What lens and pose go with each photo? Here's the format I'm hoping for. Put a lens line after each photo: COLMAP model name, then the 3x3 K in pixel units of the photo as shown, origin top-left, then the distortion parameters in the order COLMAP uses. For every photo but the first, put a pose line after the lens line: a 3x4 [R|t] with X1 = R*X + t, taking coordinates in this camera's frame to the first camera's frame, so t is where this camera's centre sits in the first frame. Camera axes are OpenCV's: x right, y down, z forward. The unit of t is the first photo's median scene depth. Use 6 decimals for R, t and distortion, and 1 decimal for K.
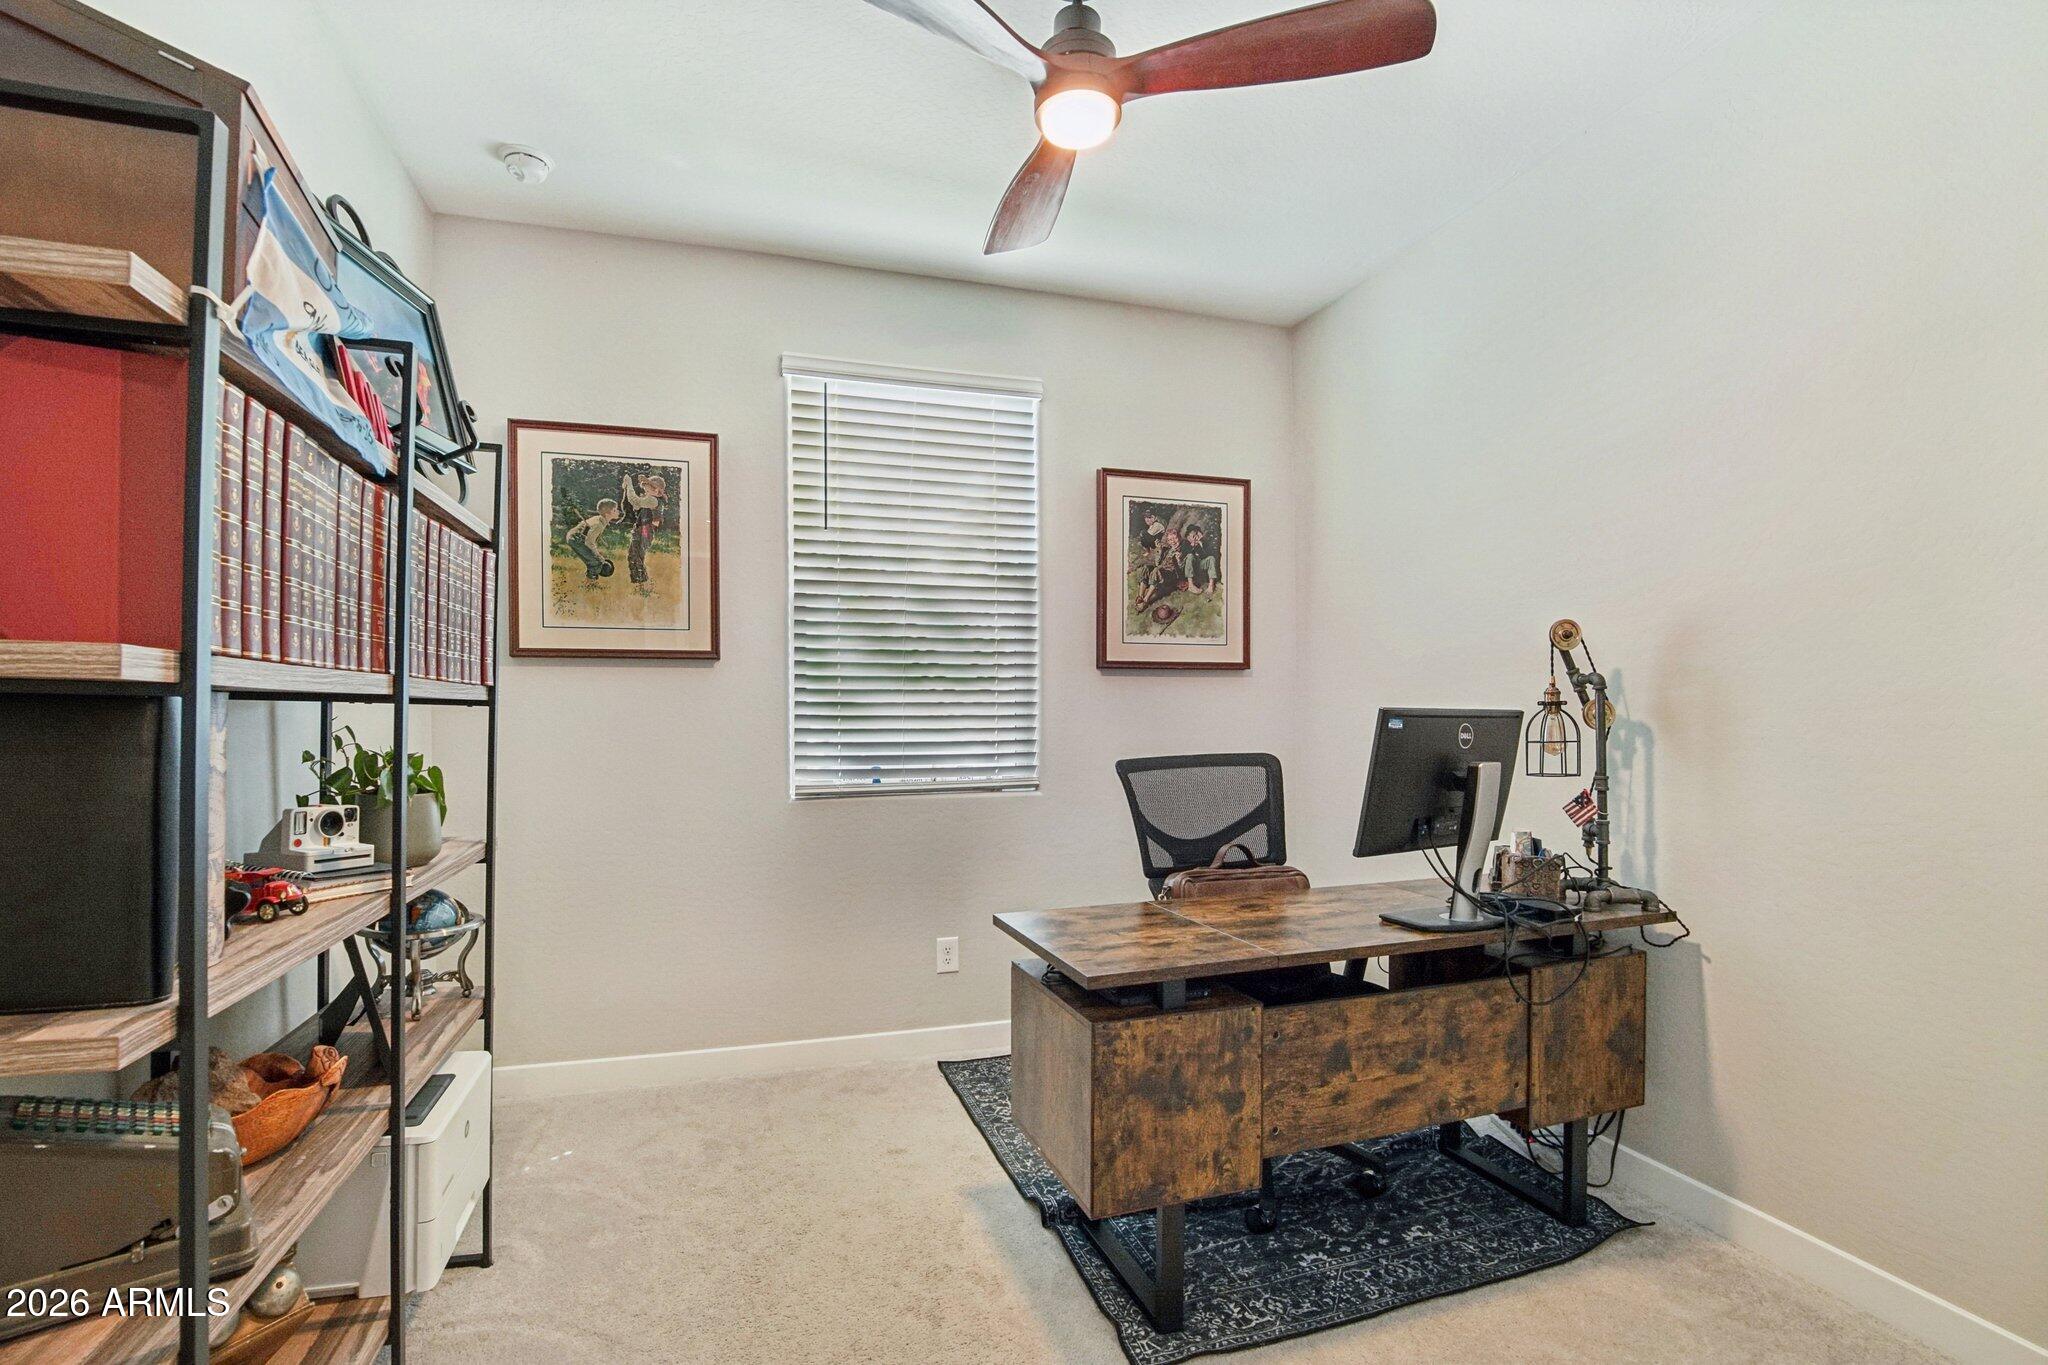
lens RADIAL K [[918.6, 0, 1025.7], [0, 918.6, 693.4], [0, 0, 1]] dist [-0.036540, 0.006859]
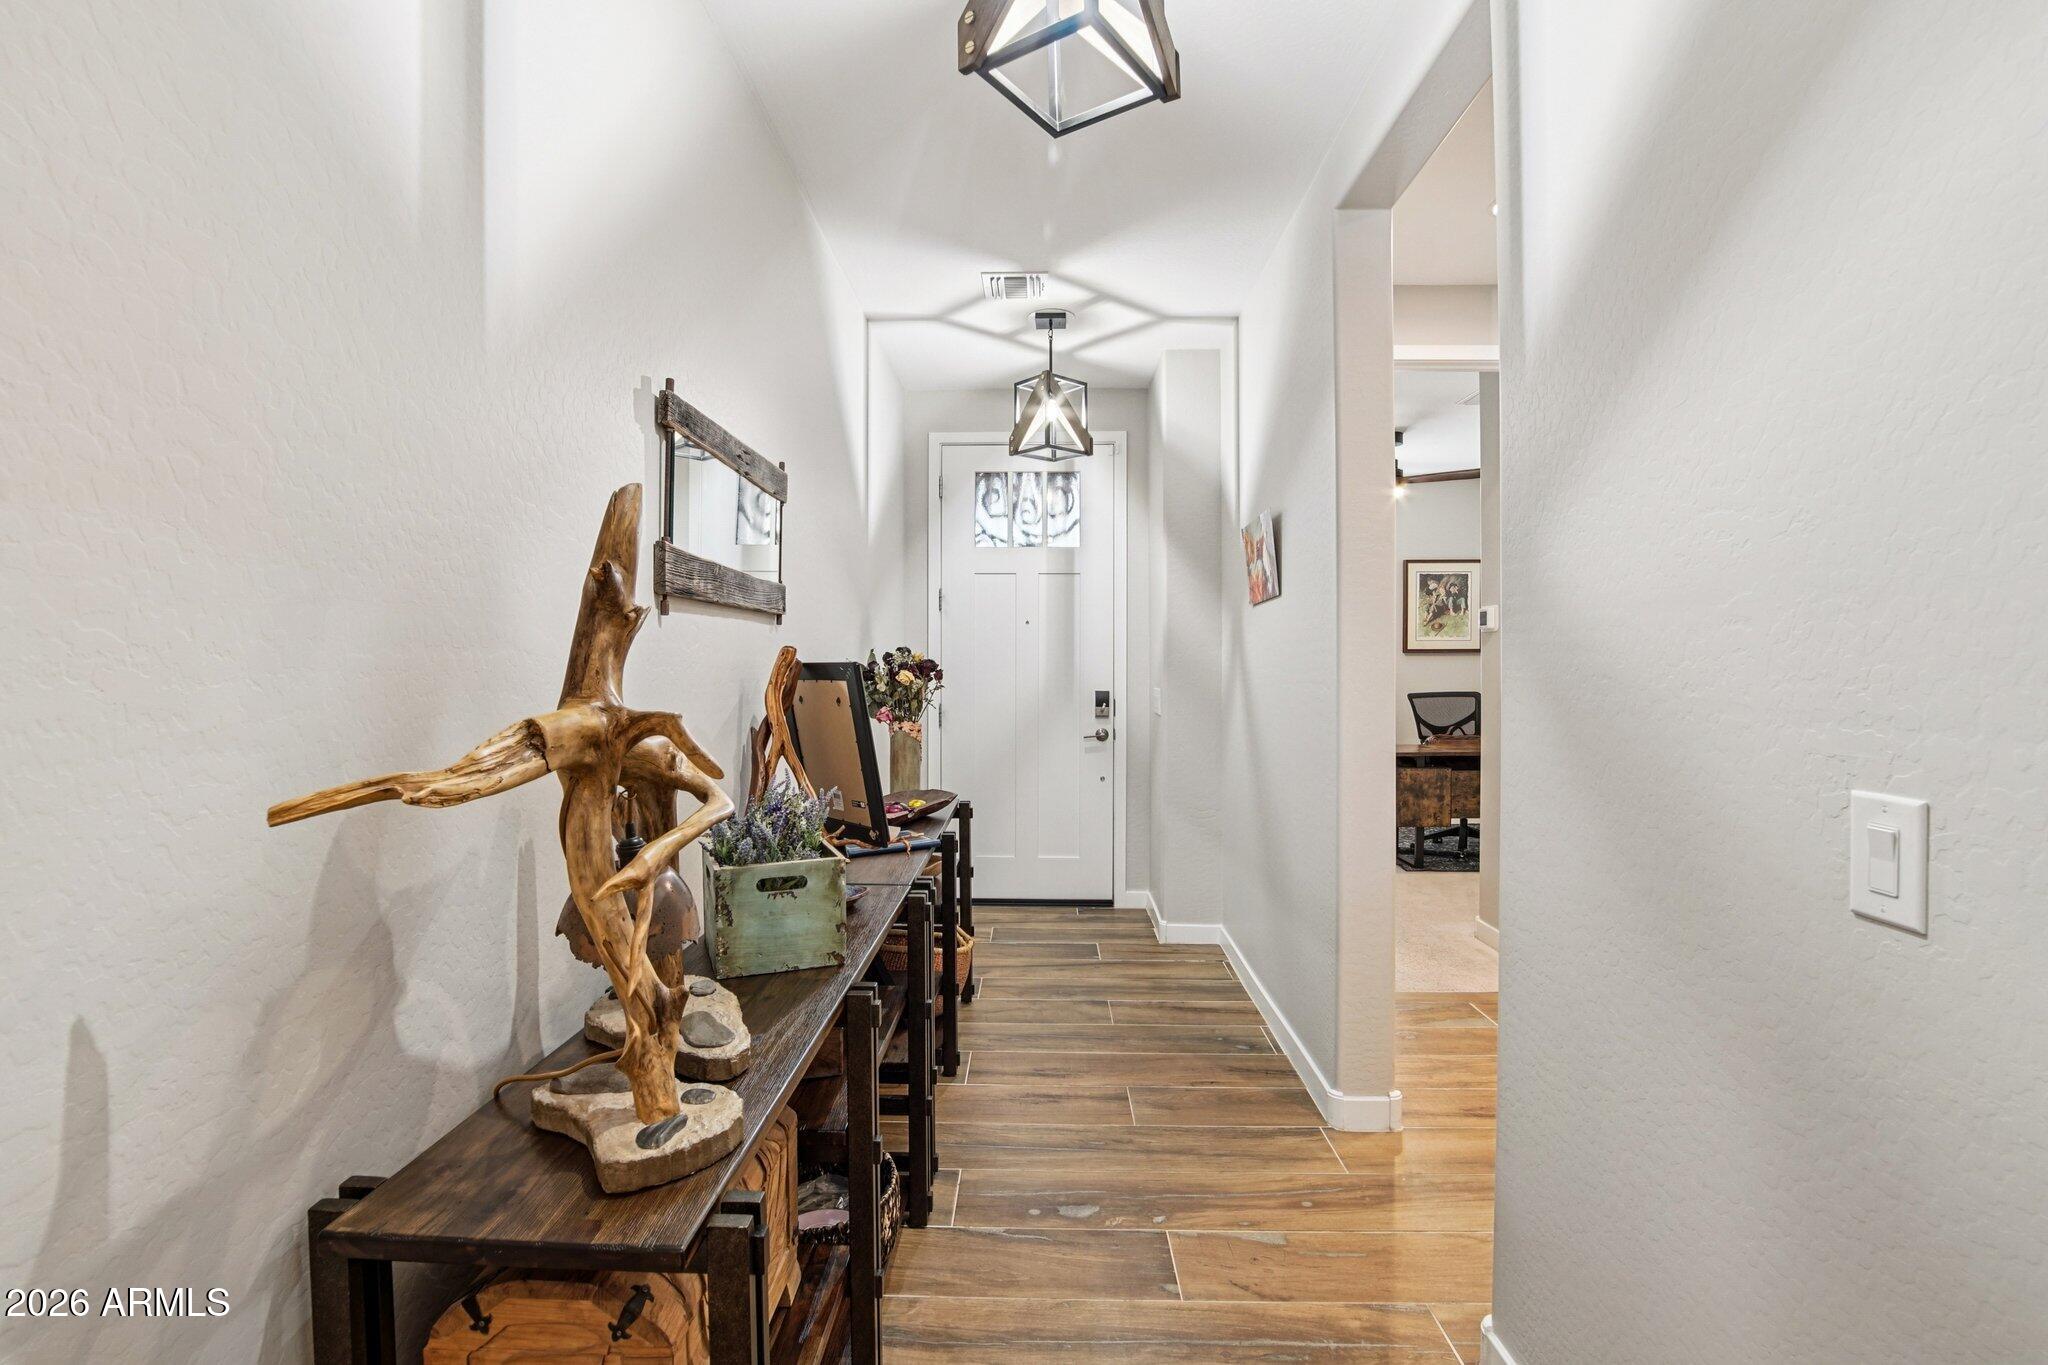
lens RADIAL K [[918.6, 0, 1026.8], [0, 918.6, 675.7], [0, 0, 1]] dist [-0.036540, 0.006859]
pose [[0.945234, 0.009287, -0.326263, -0.066600], [0.001477, 0.999463, 0.032729, -0.054605], [0.326392, -0.031419, 0.944712, -1.577655]]
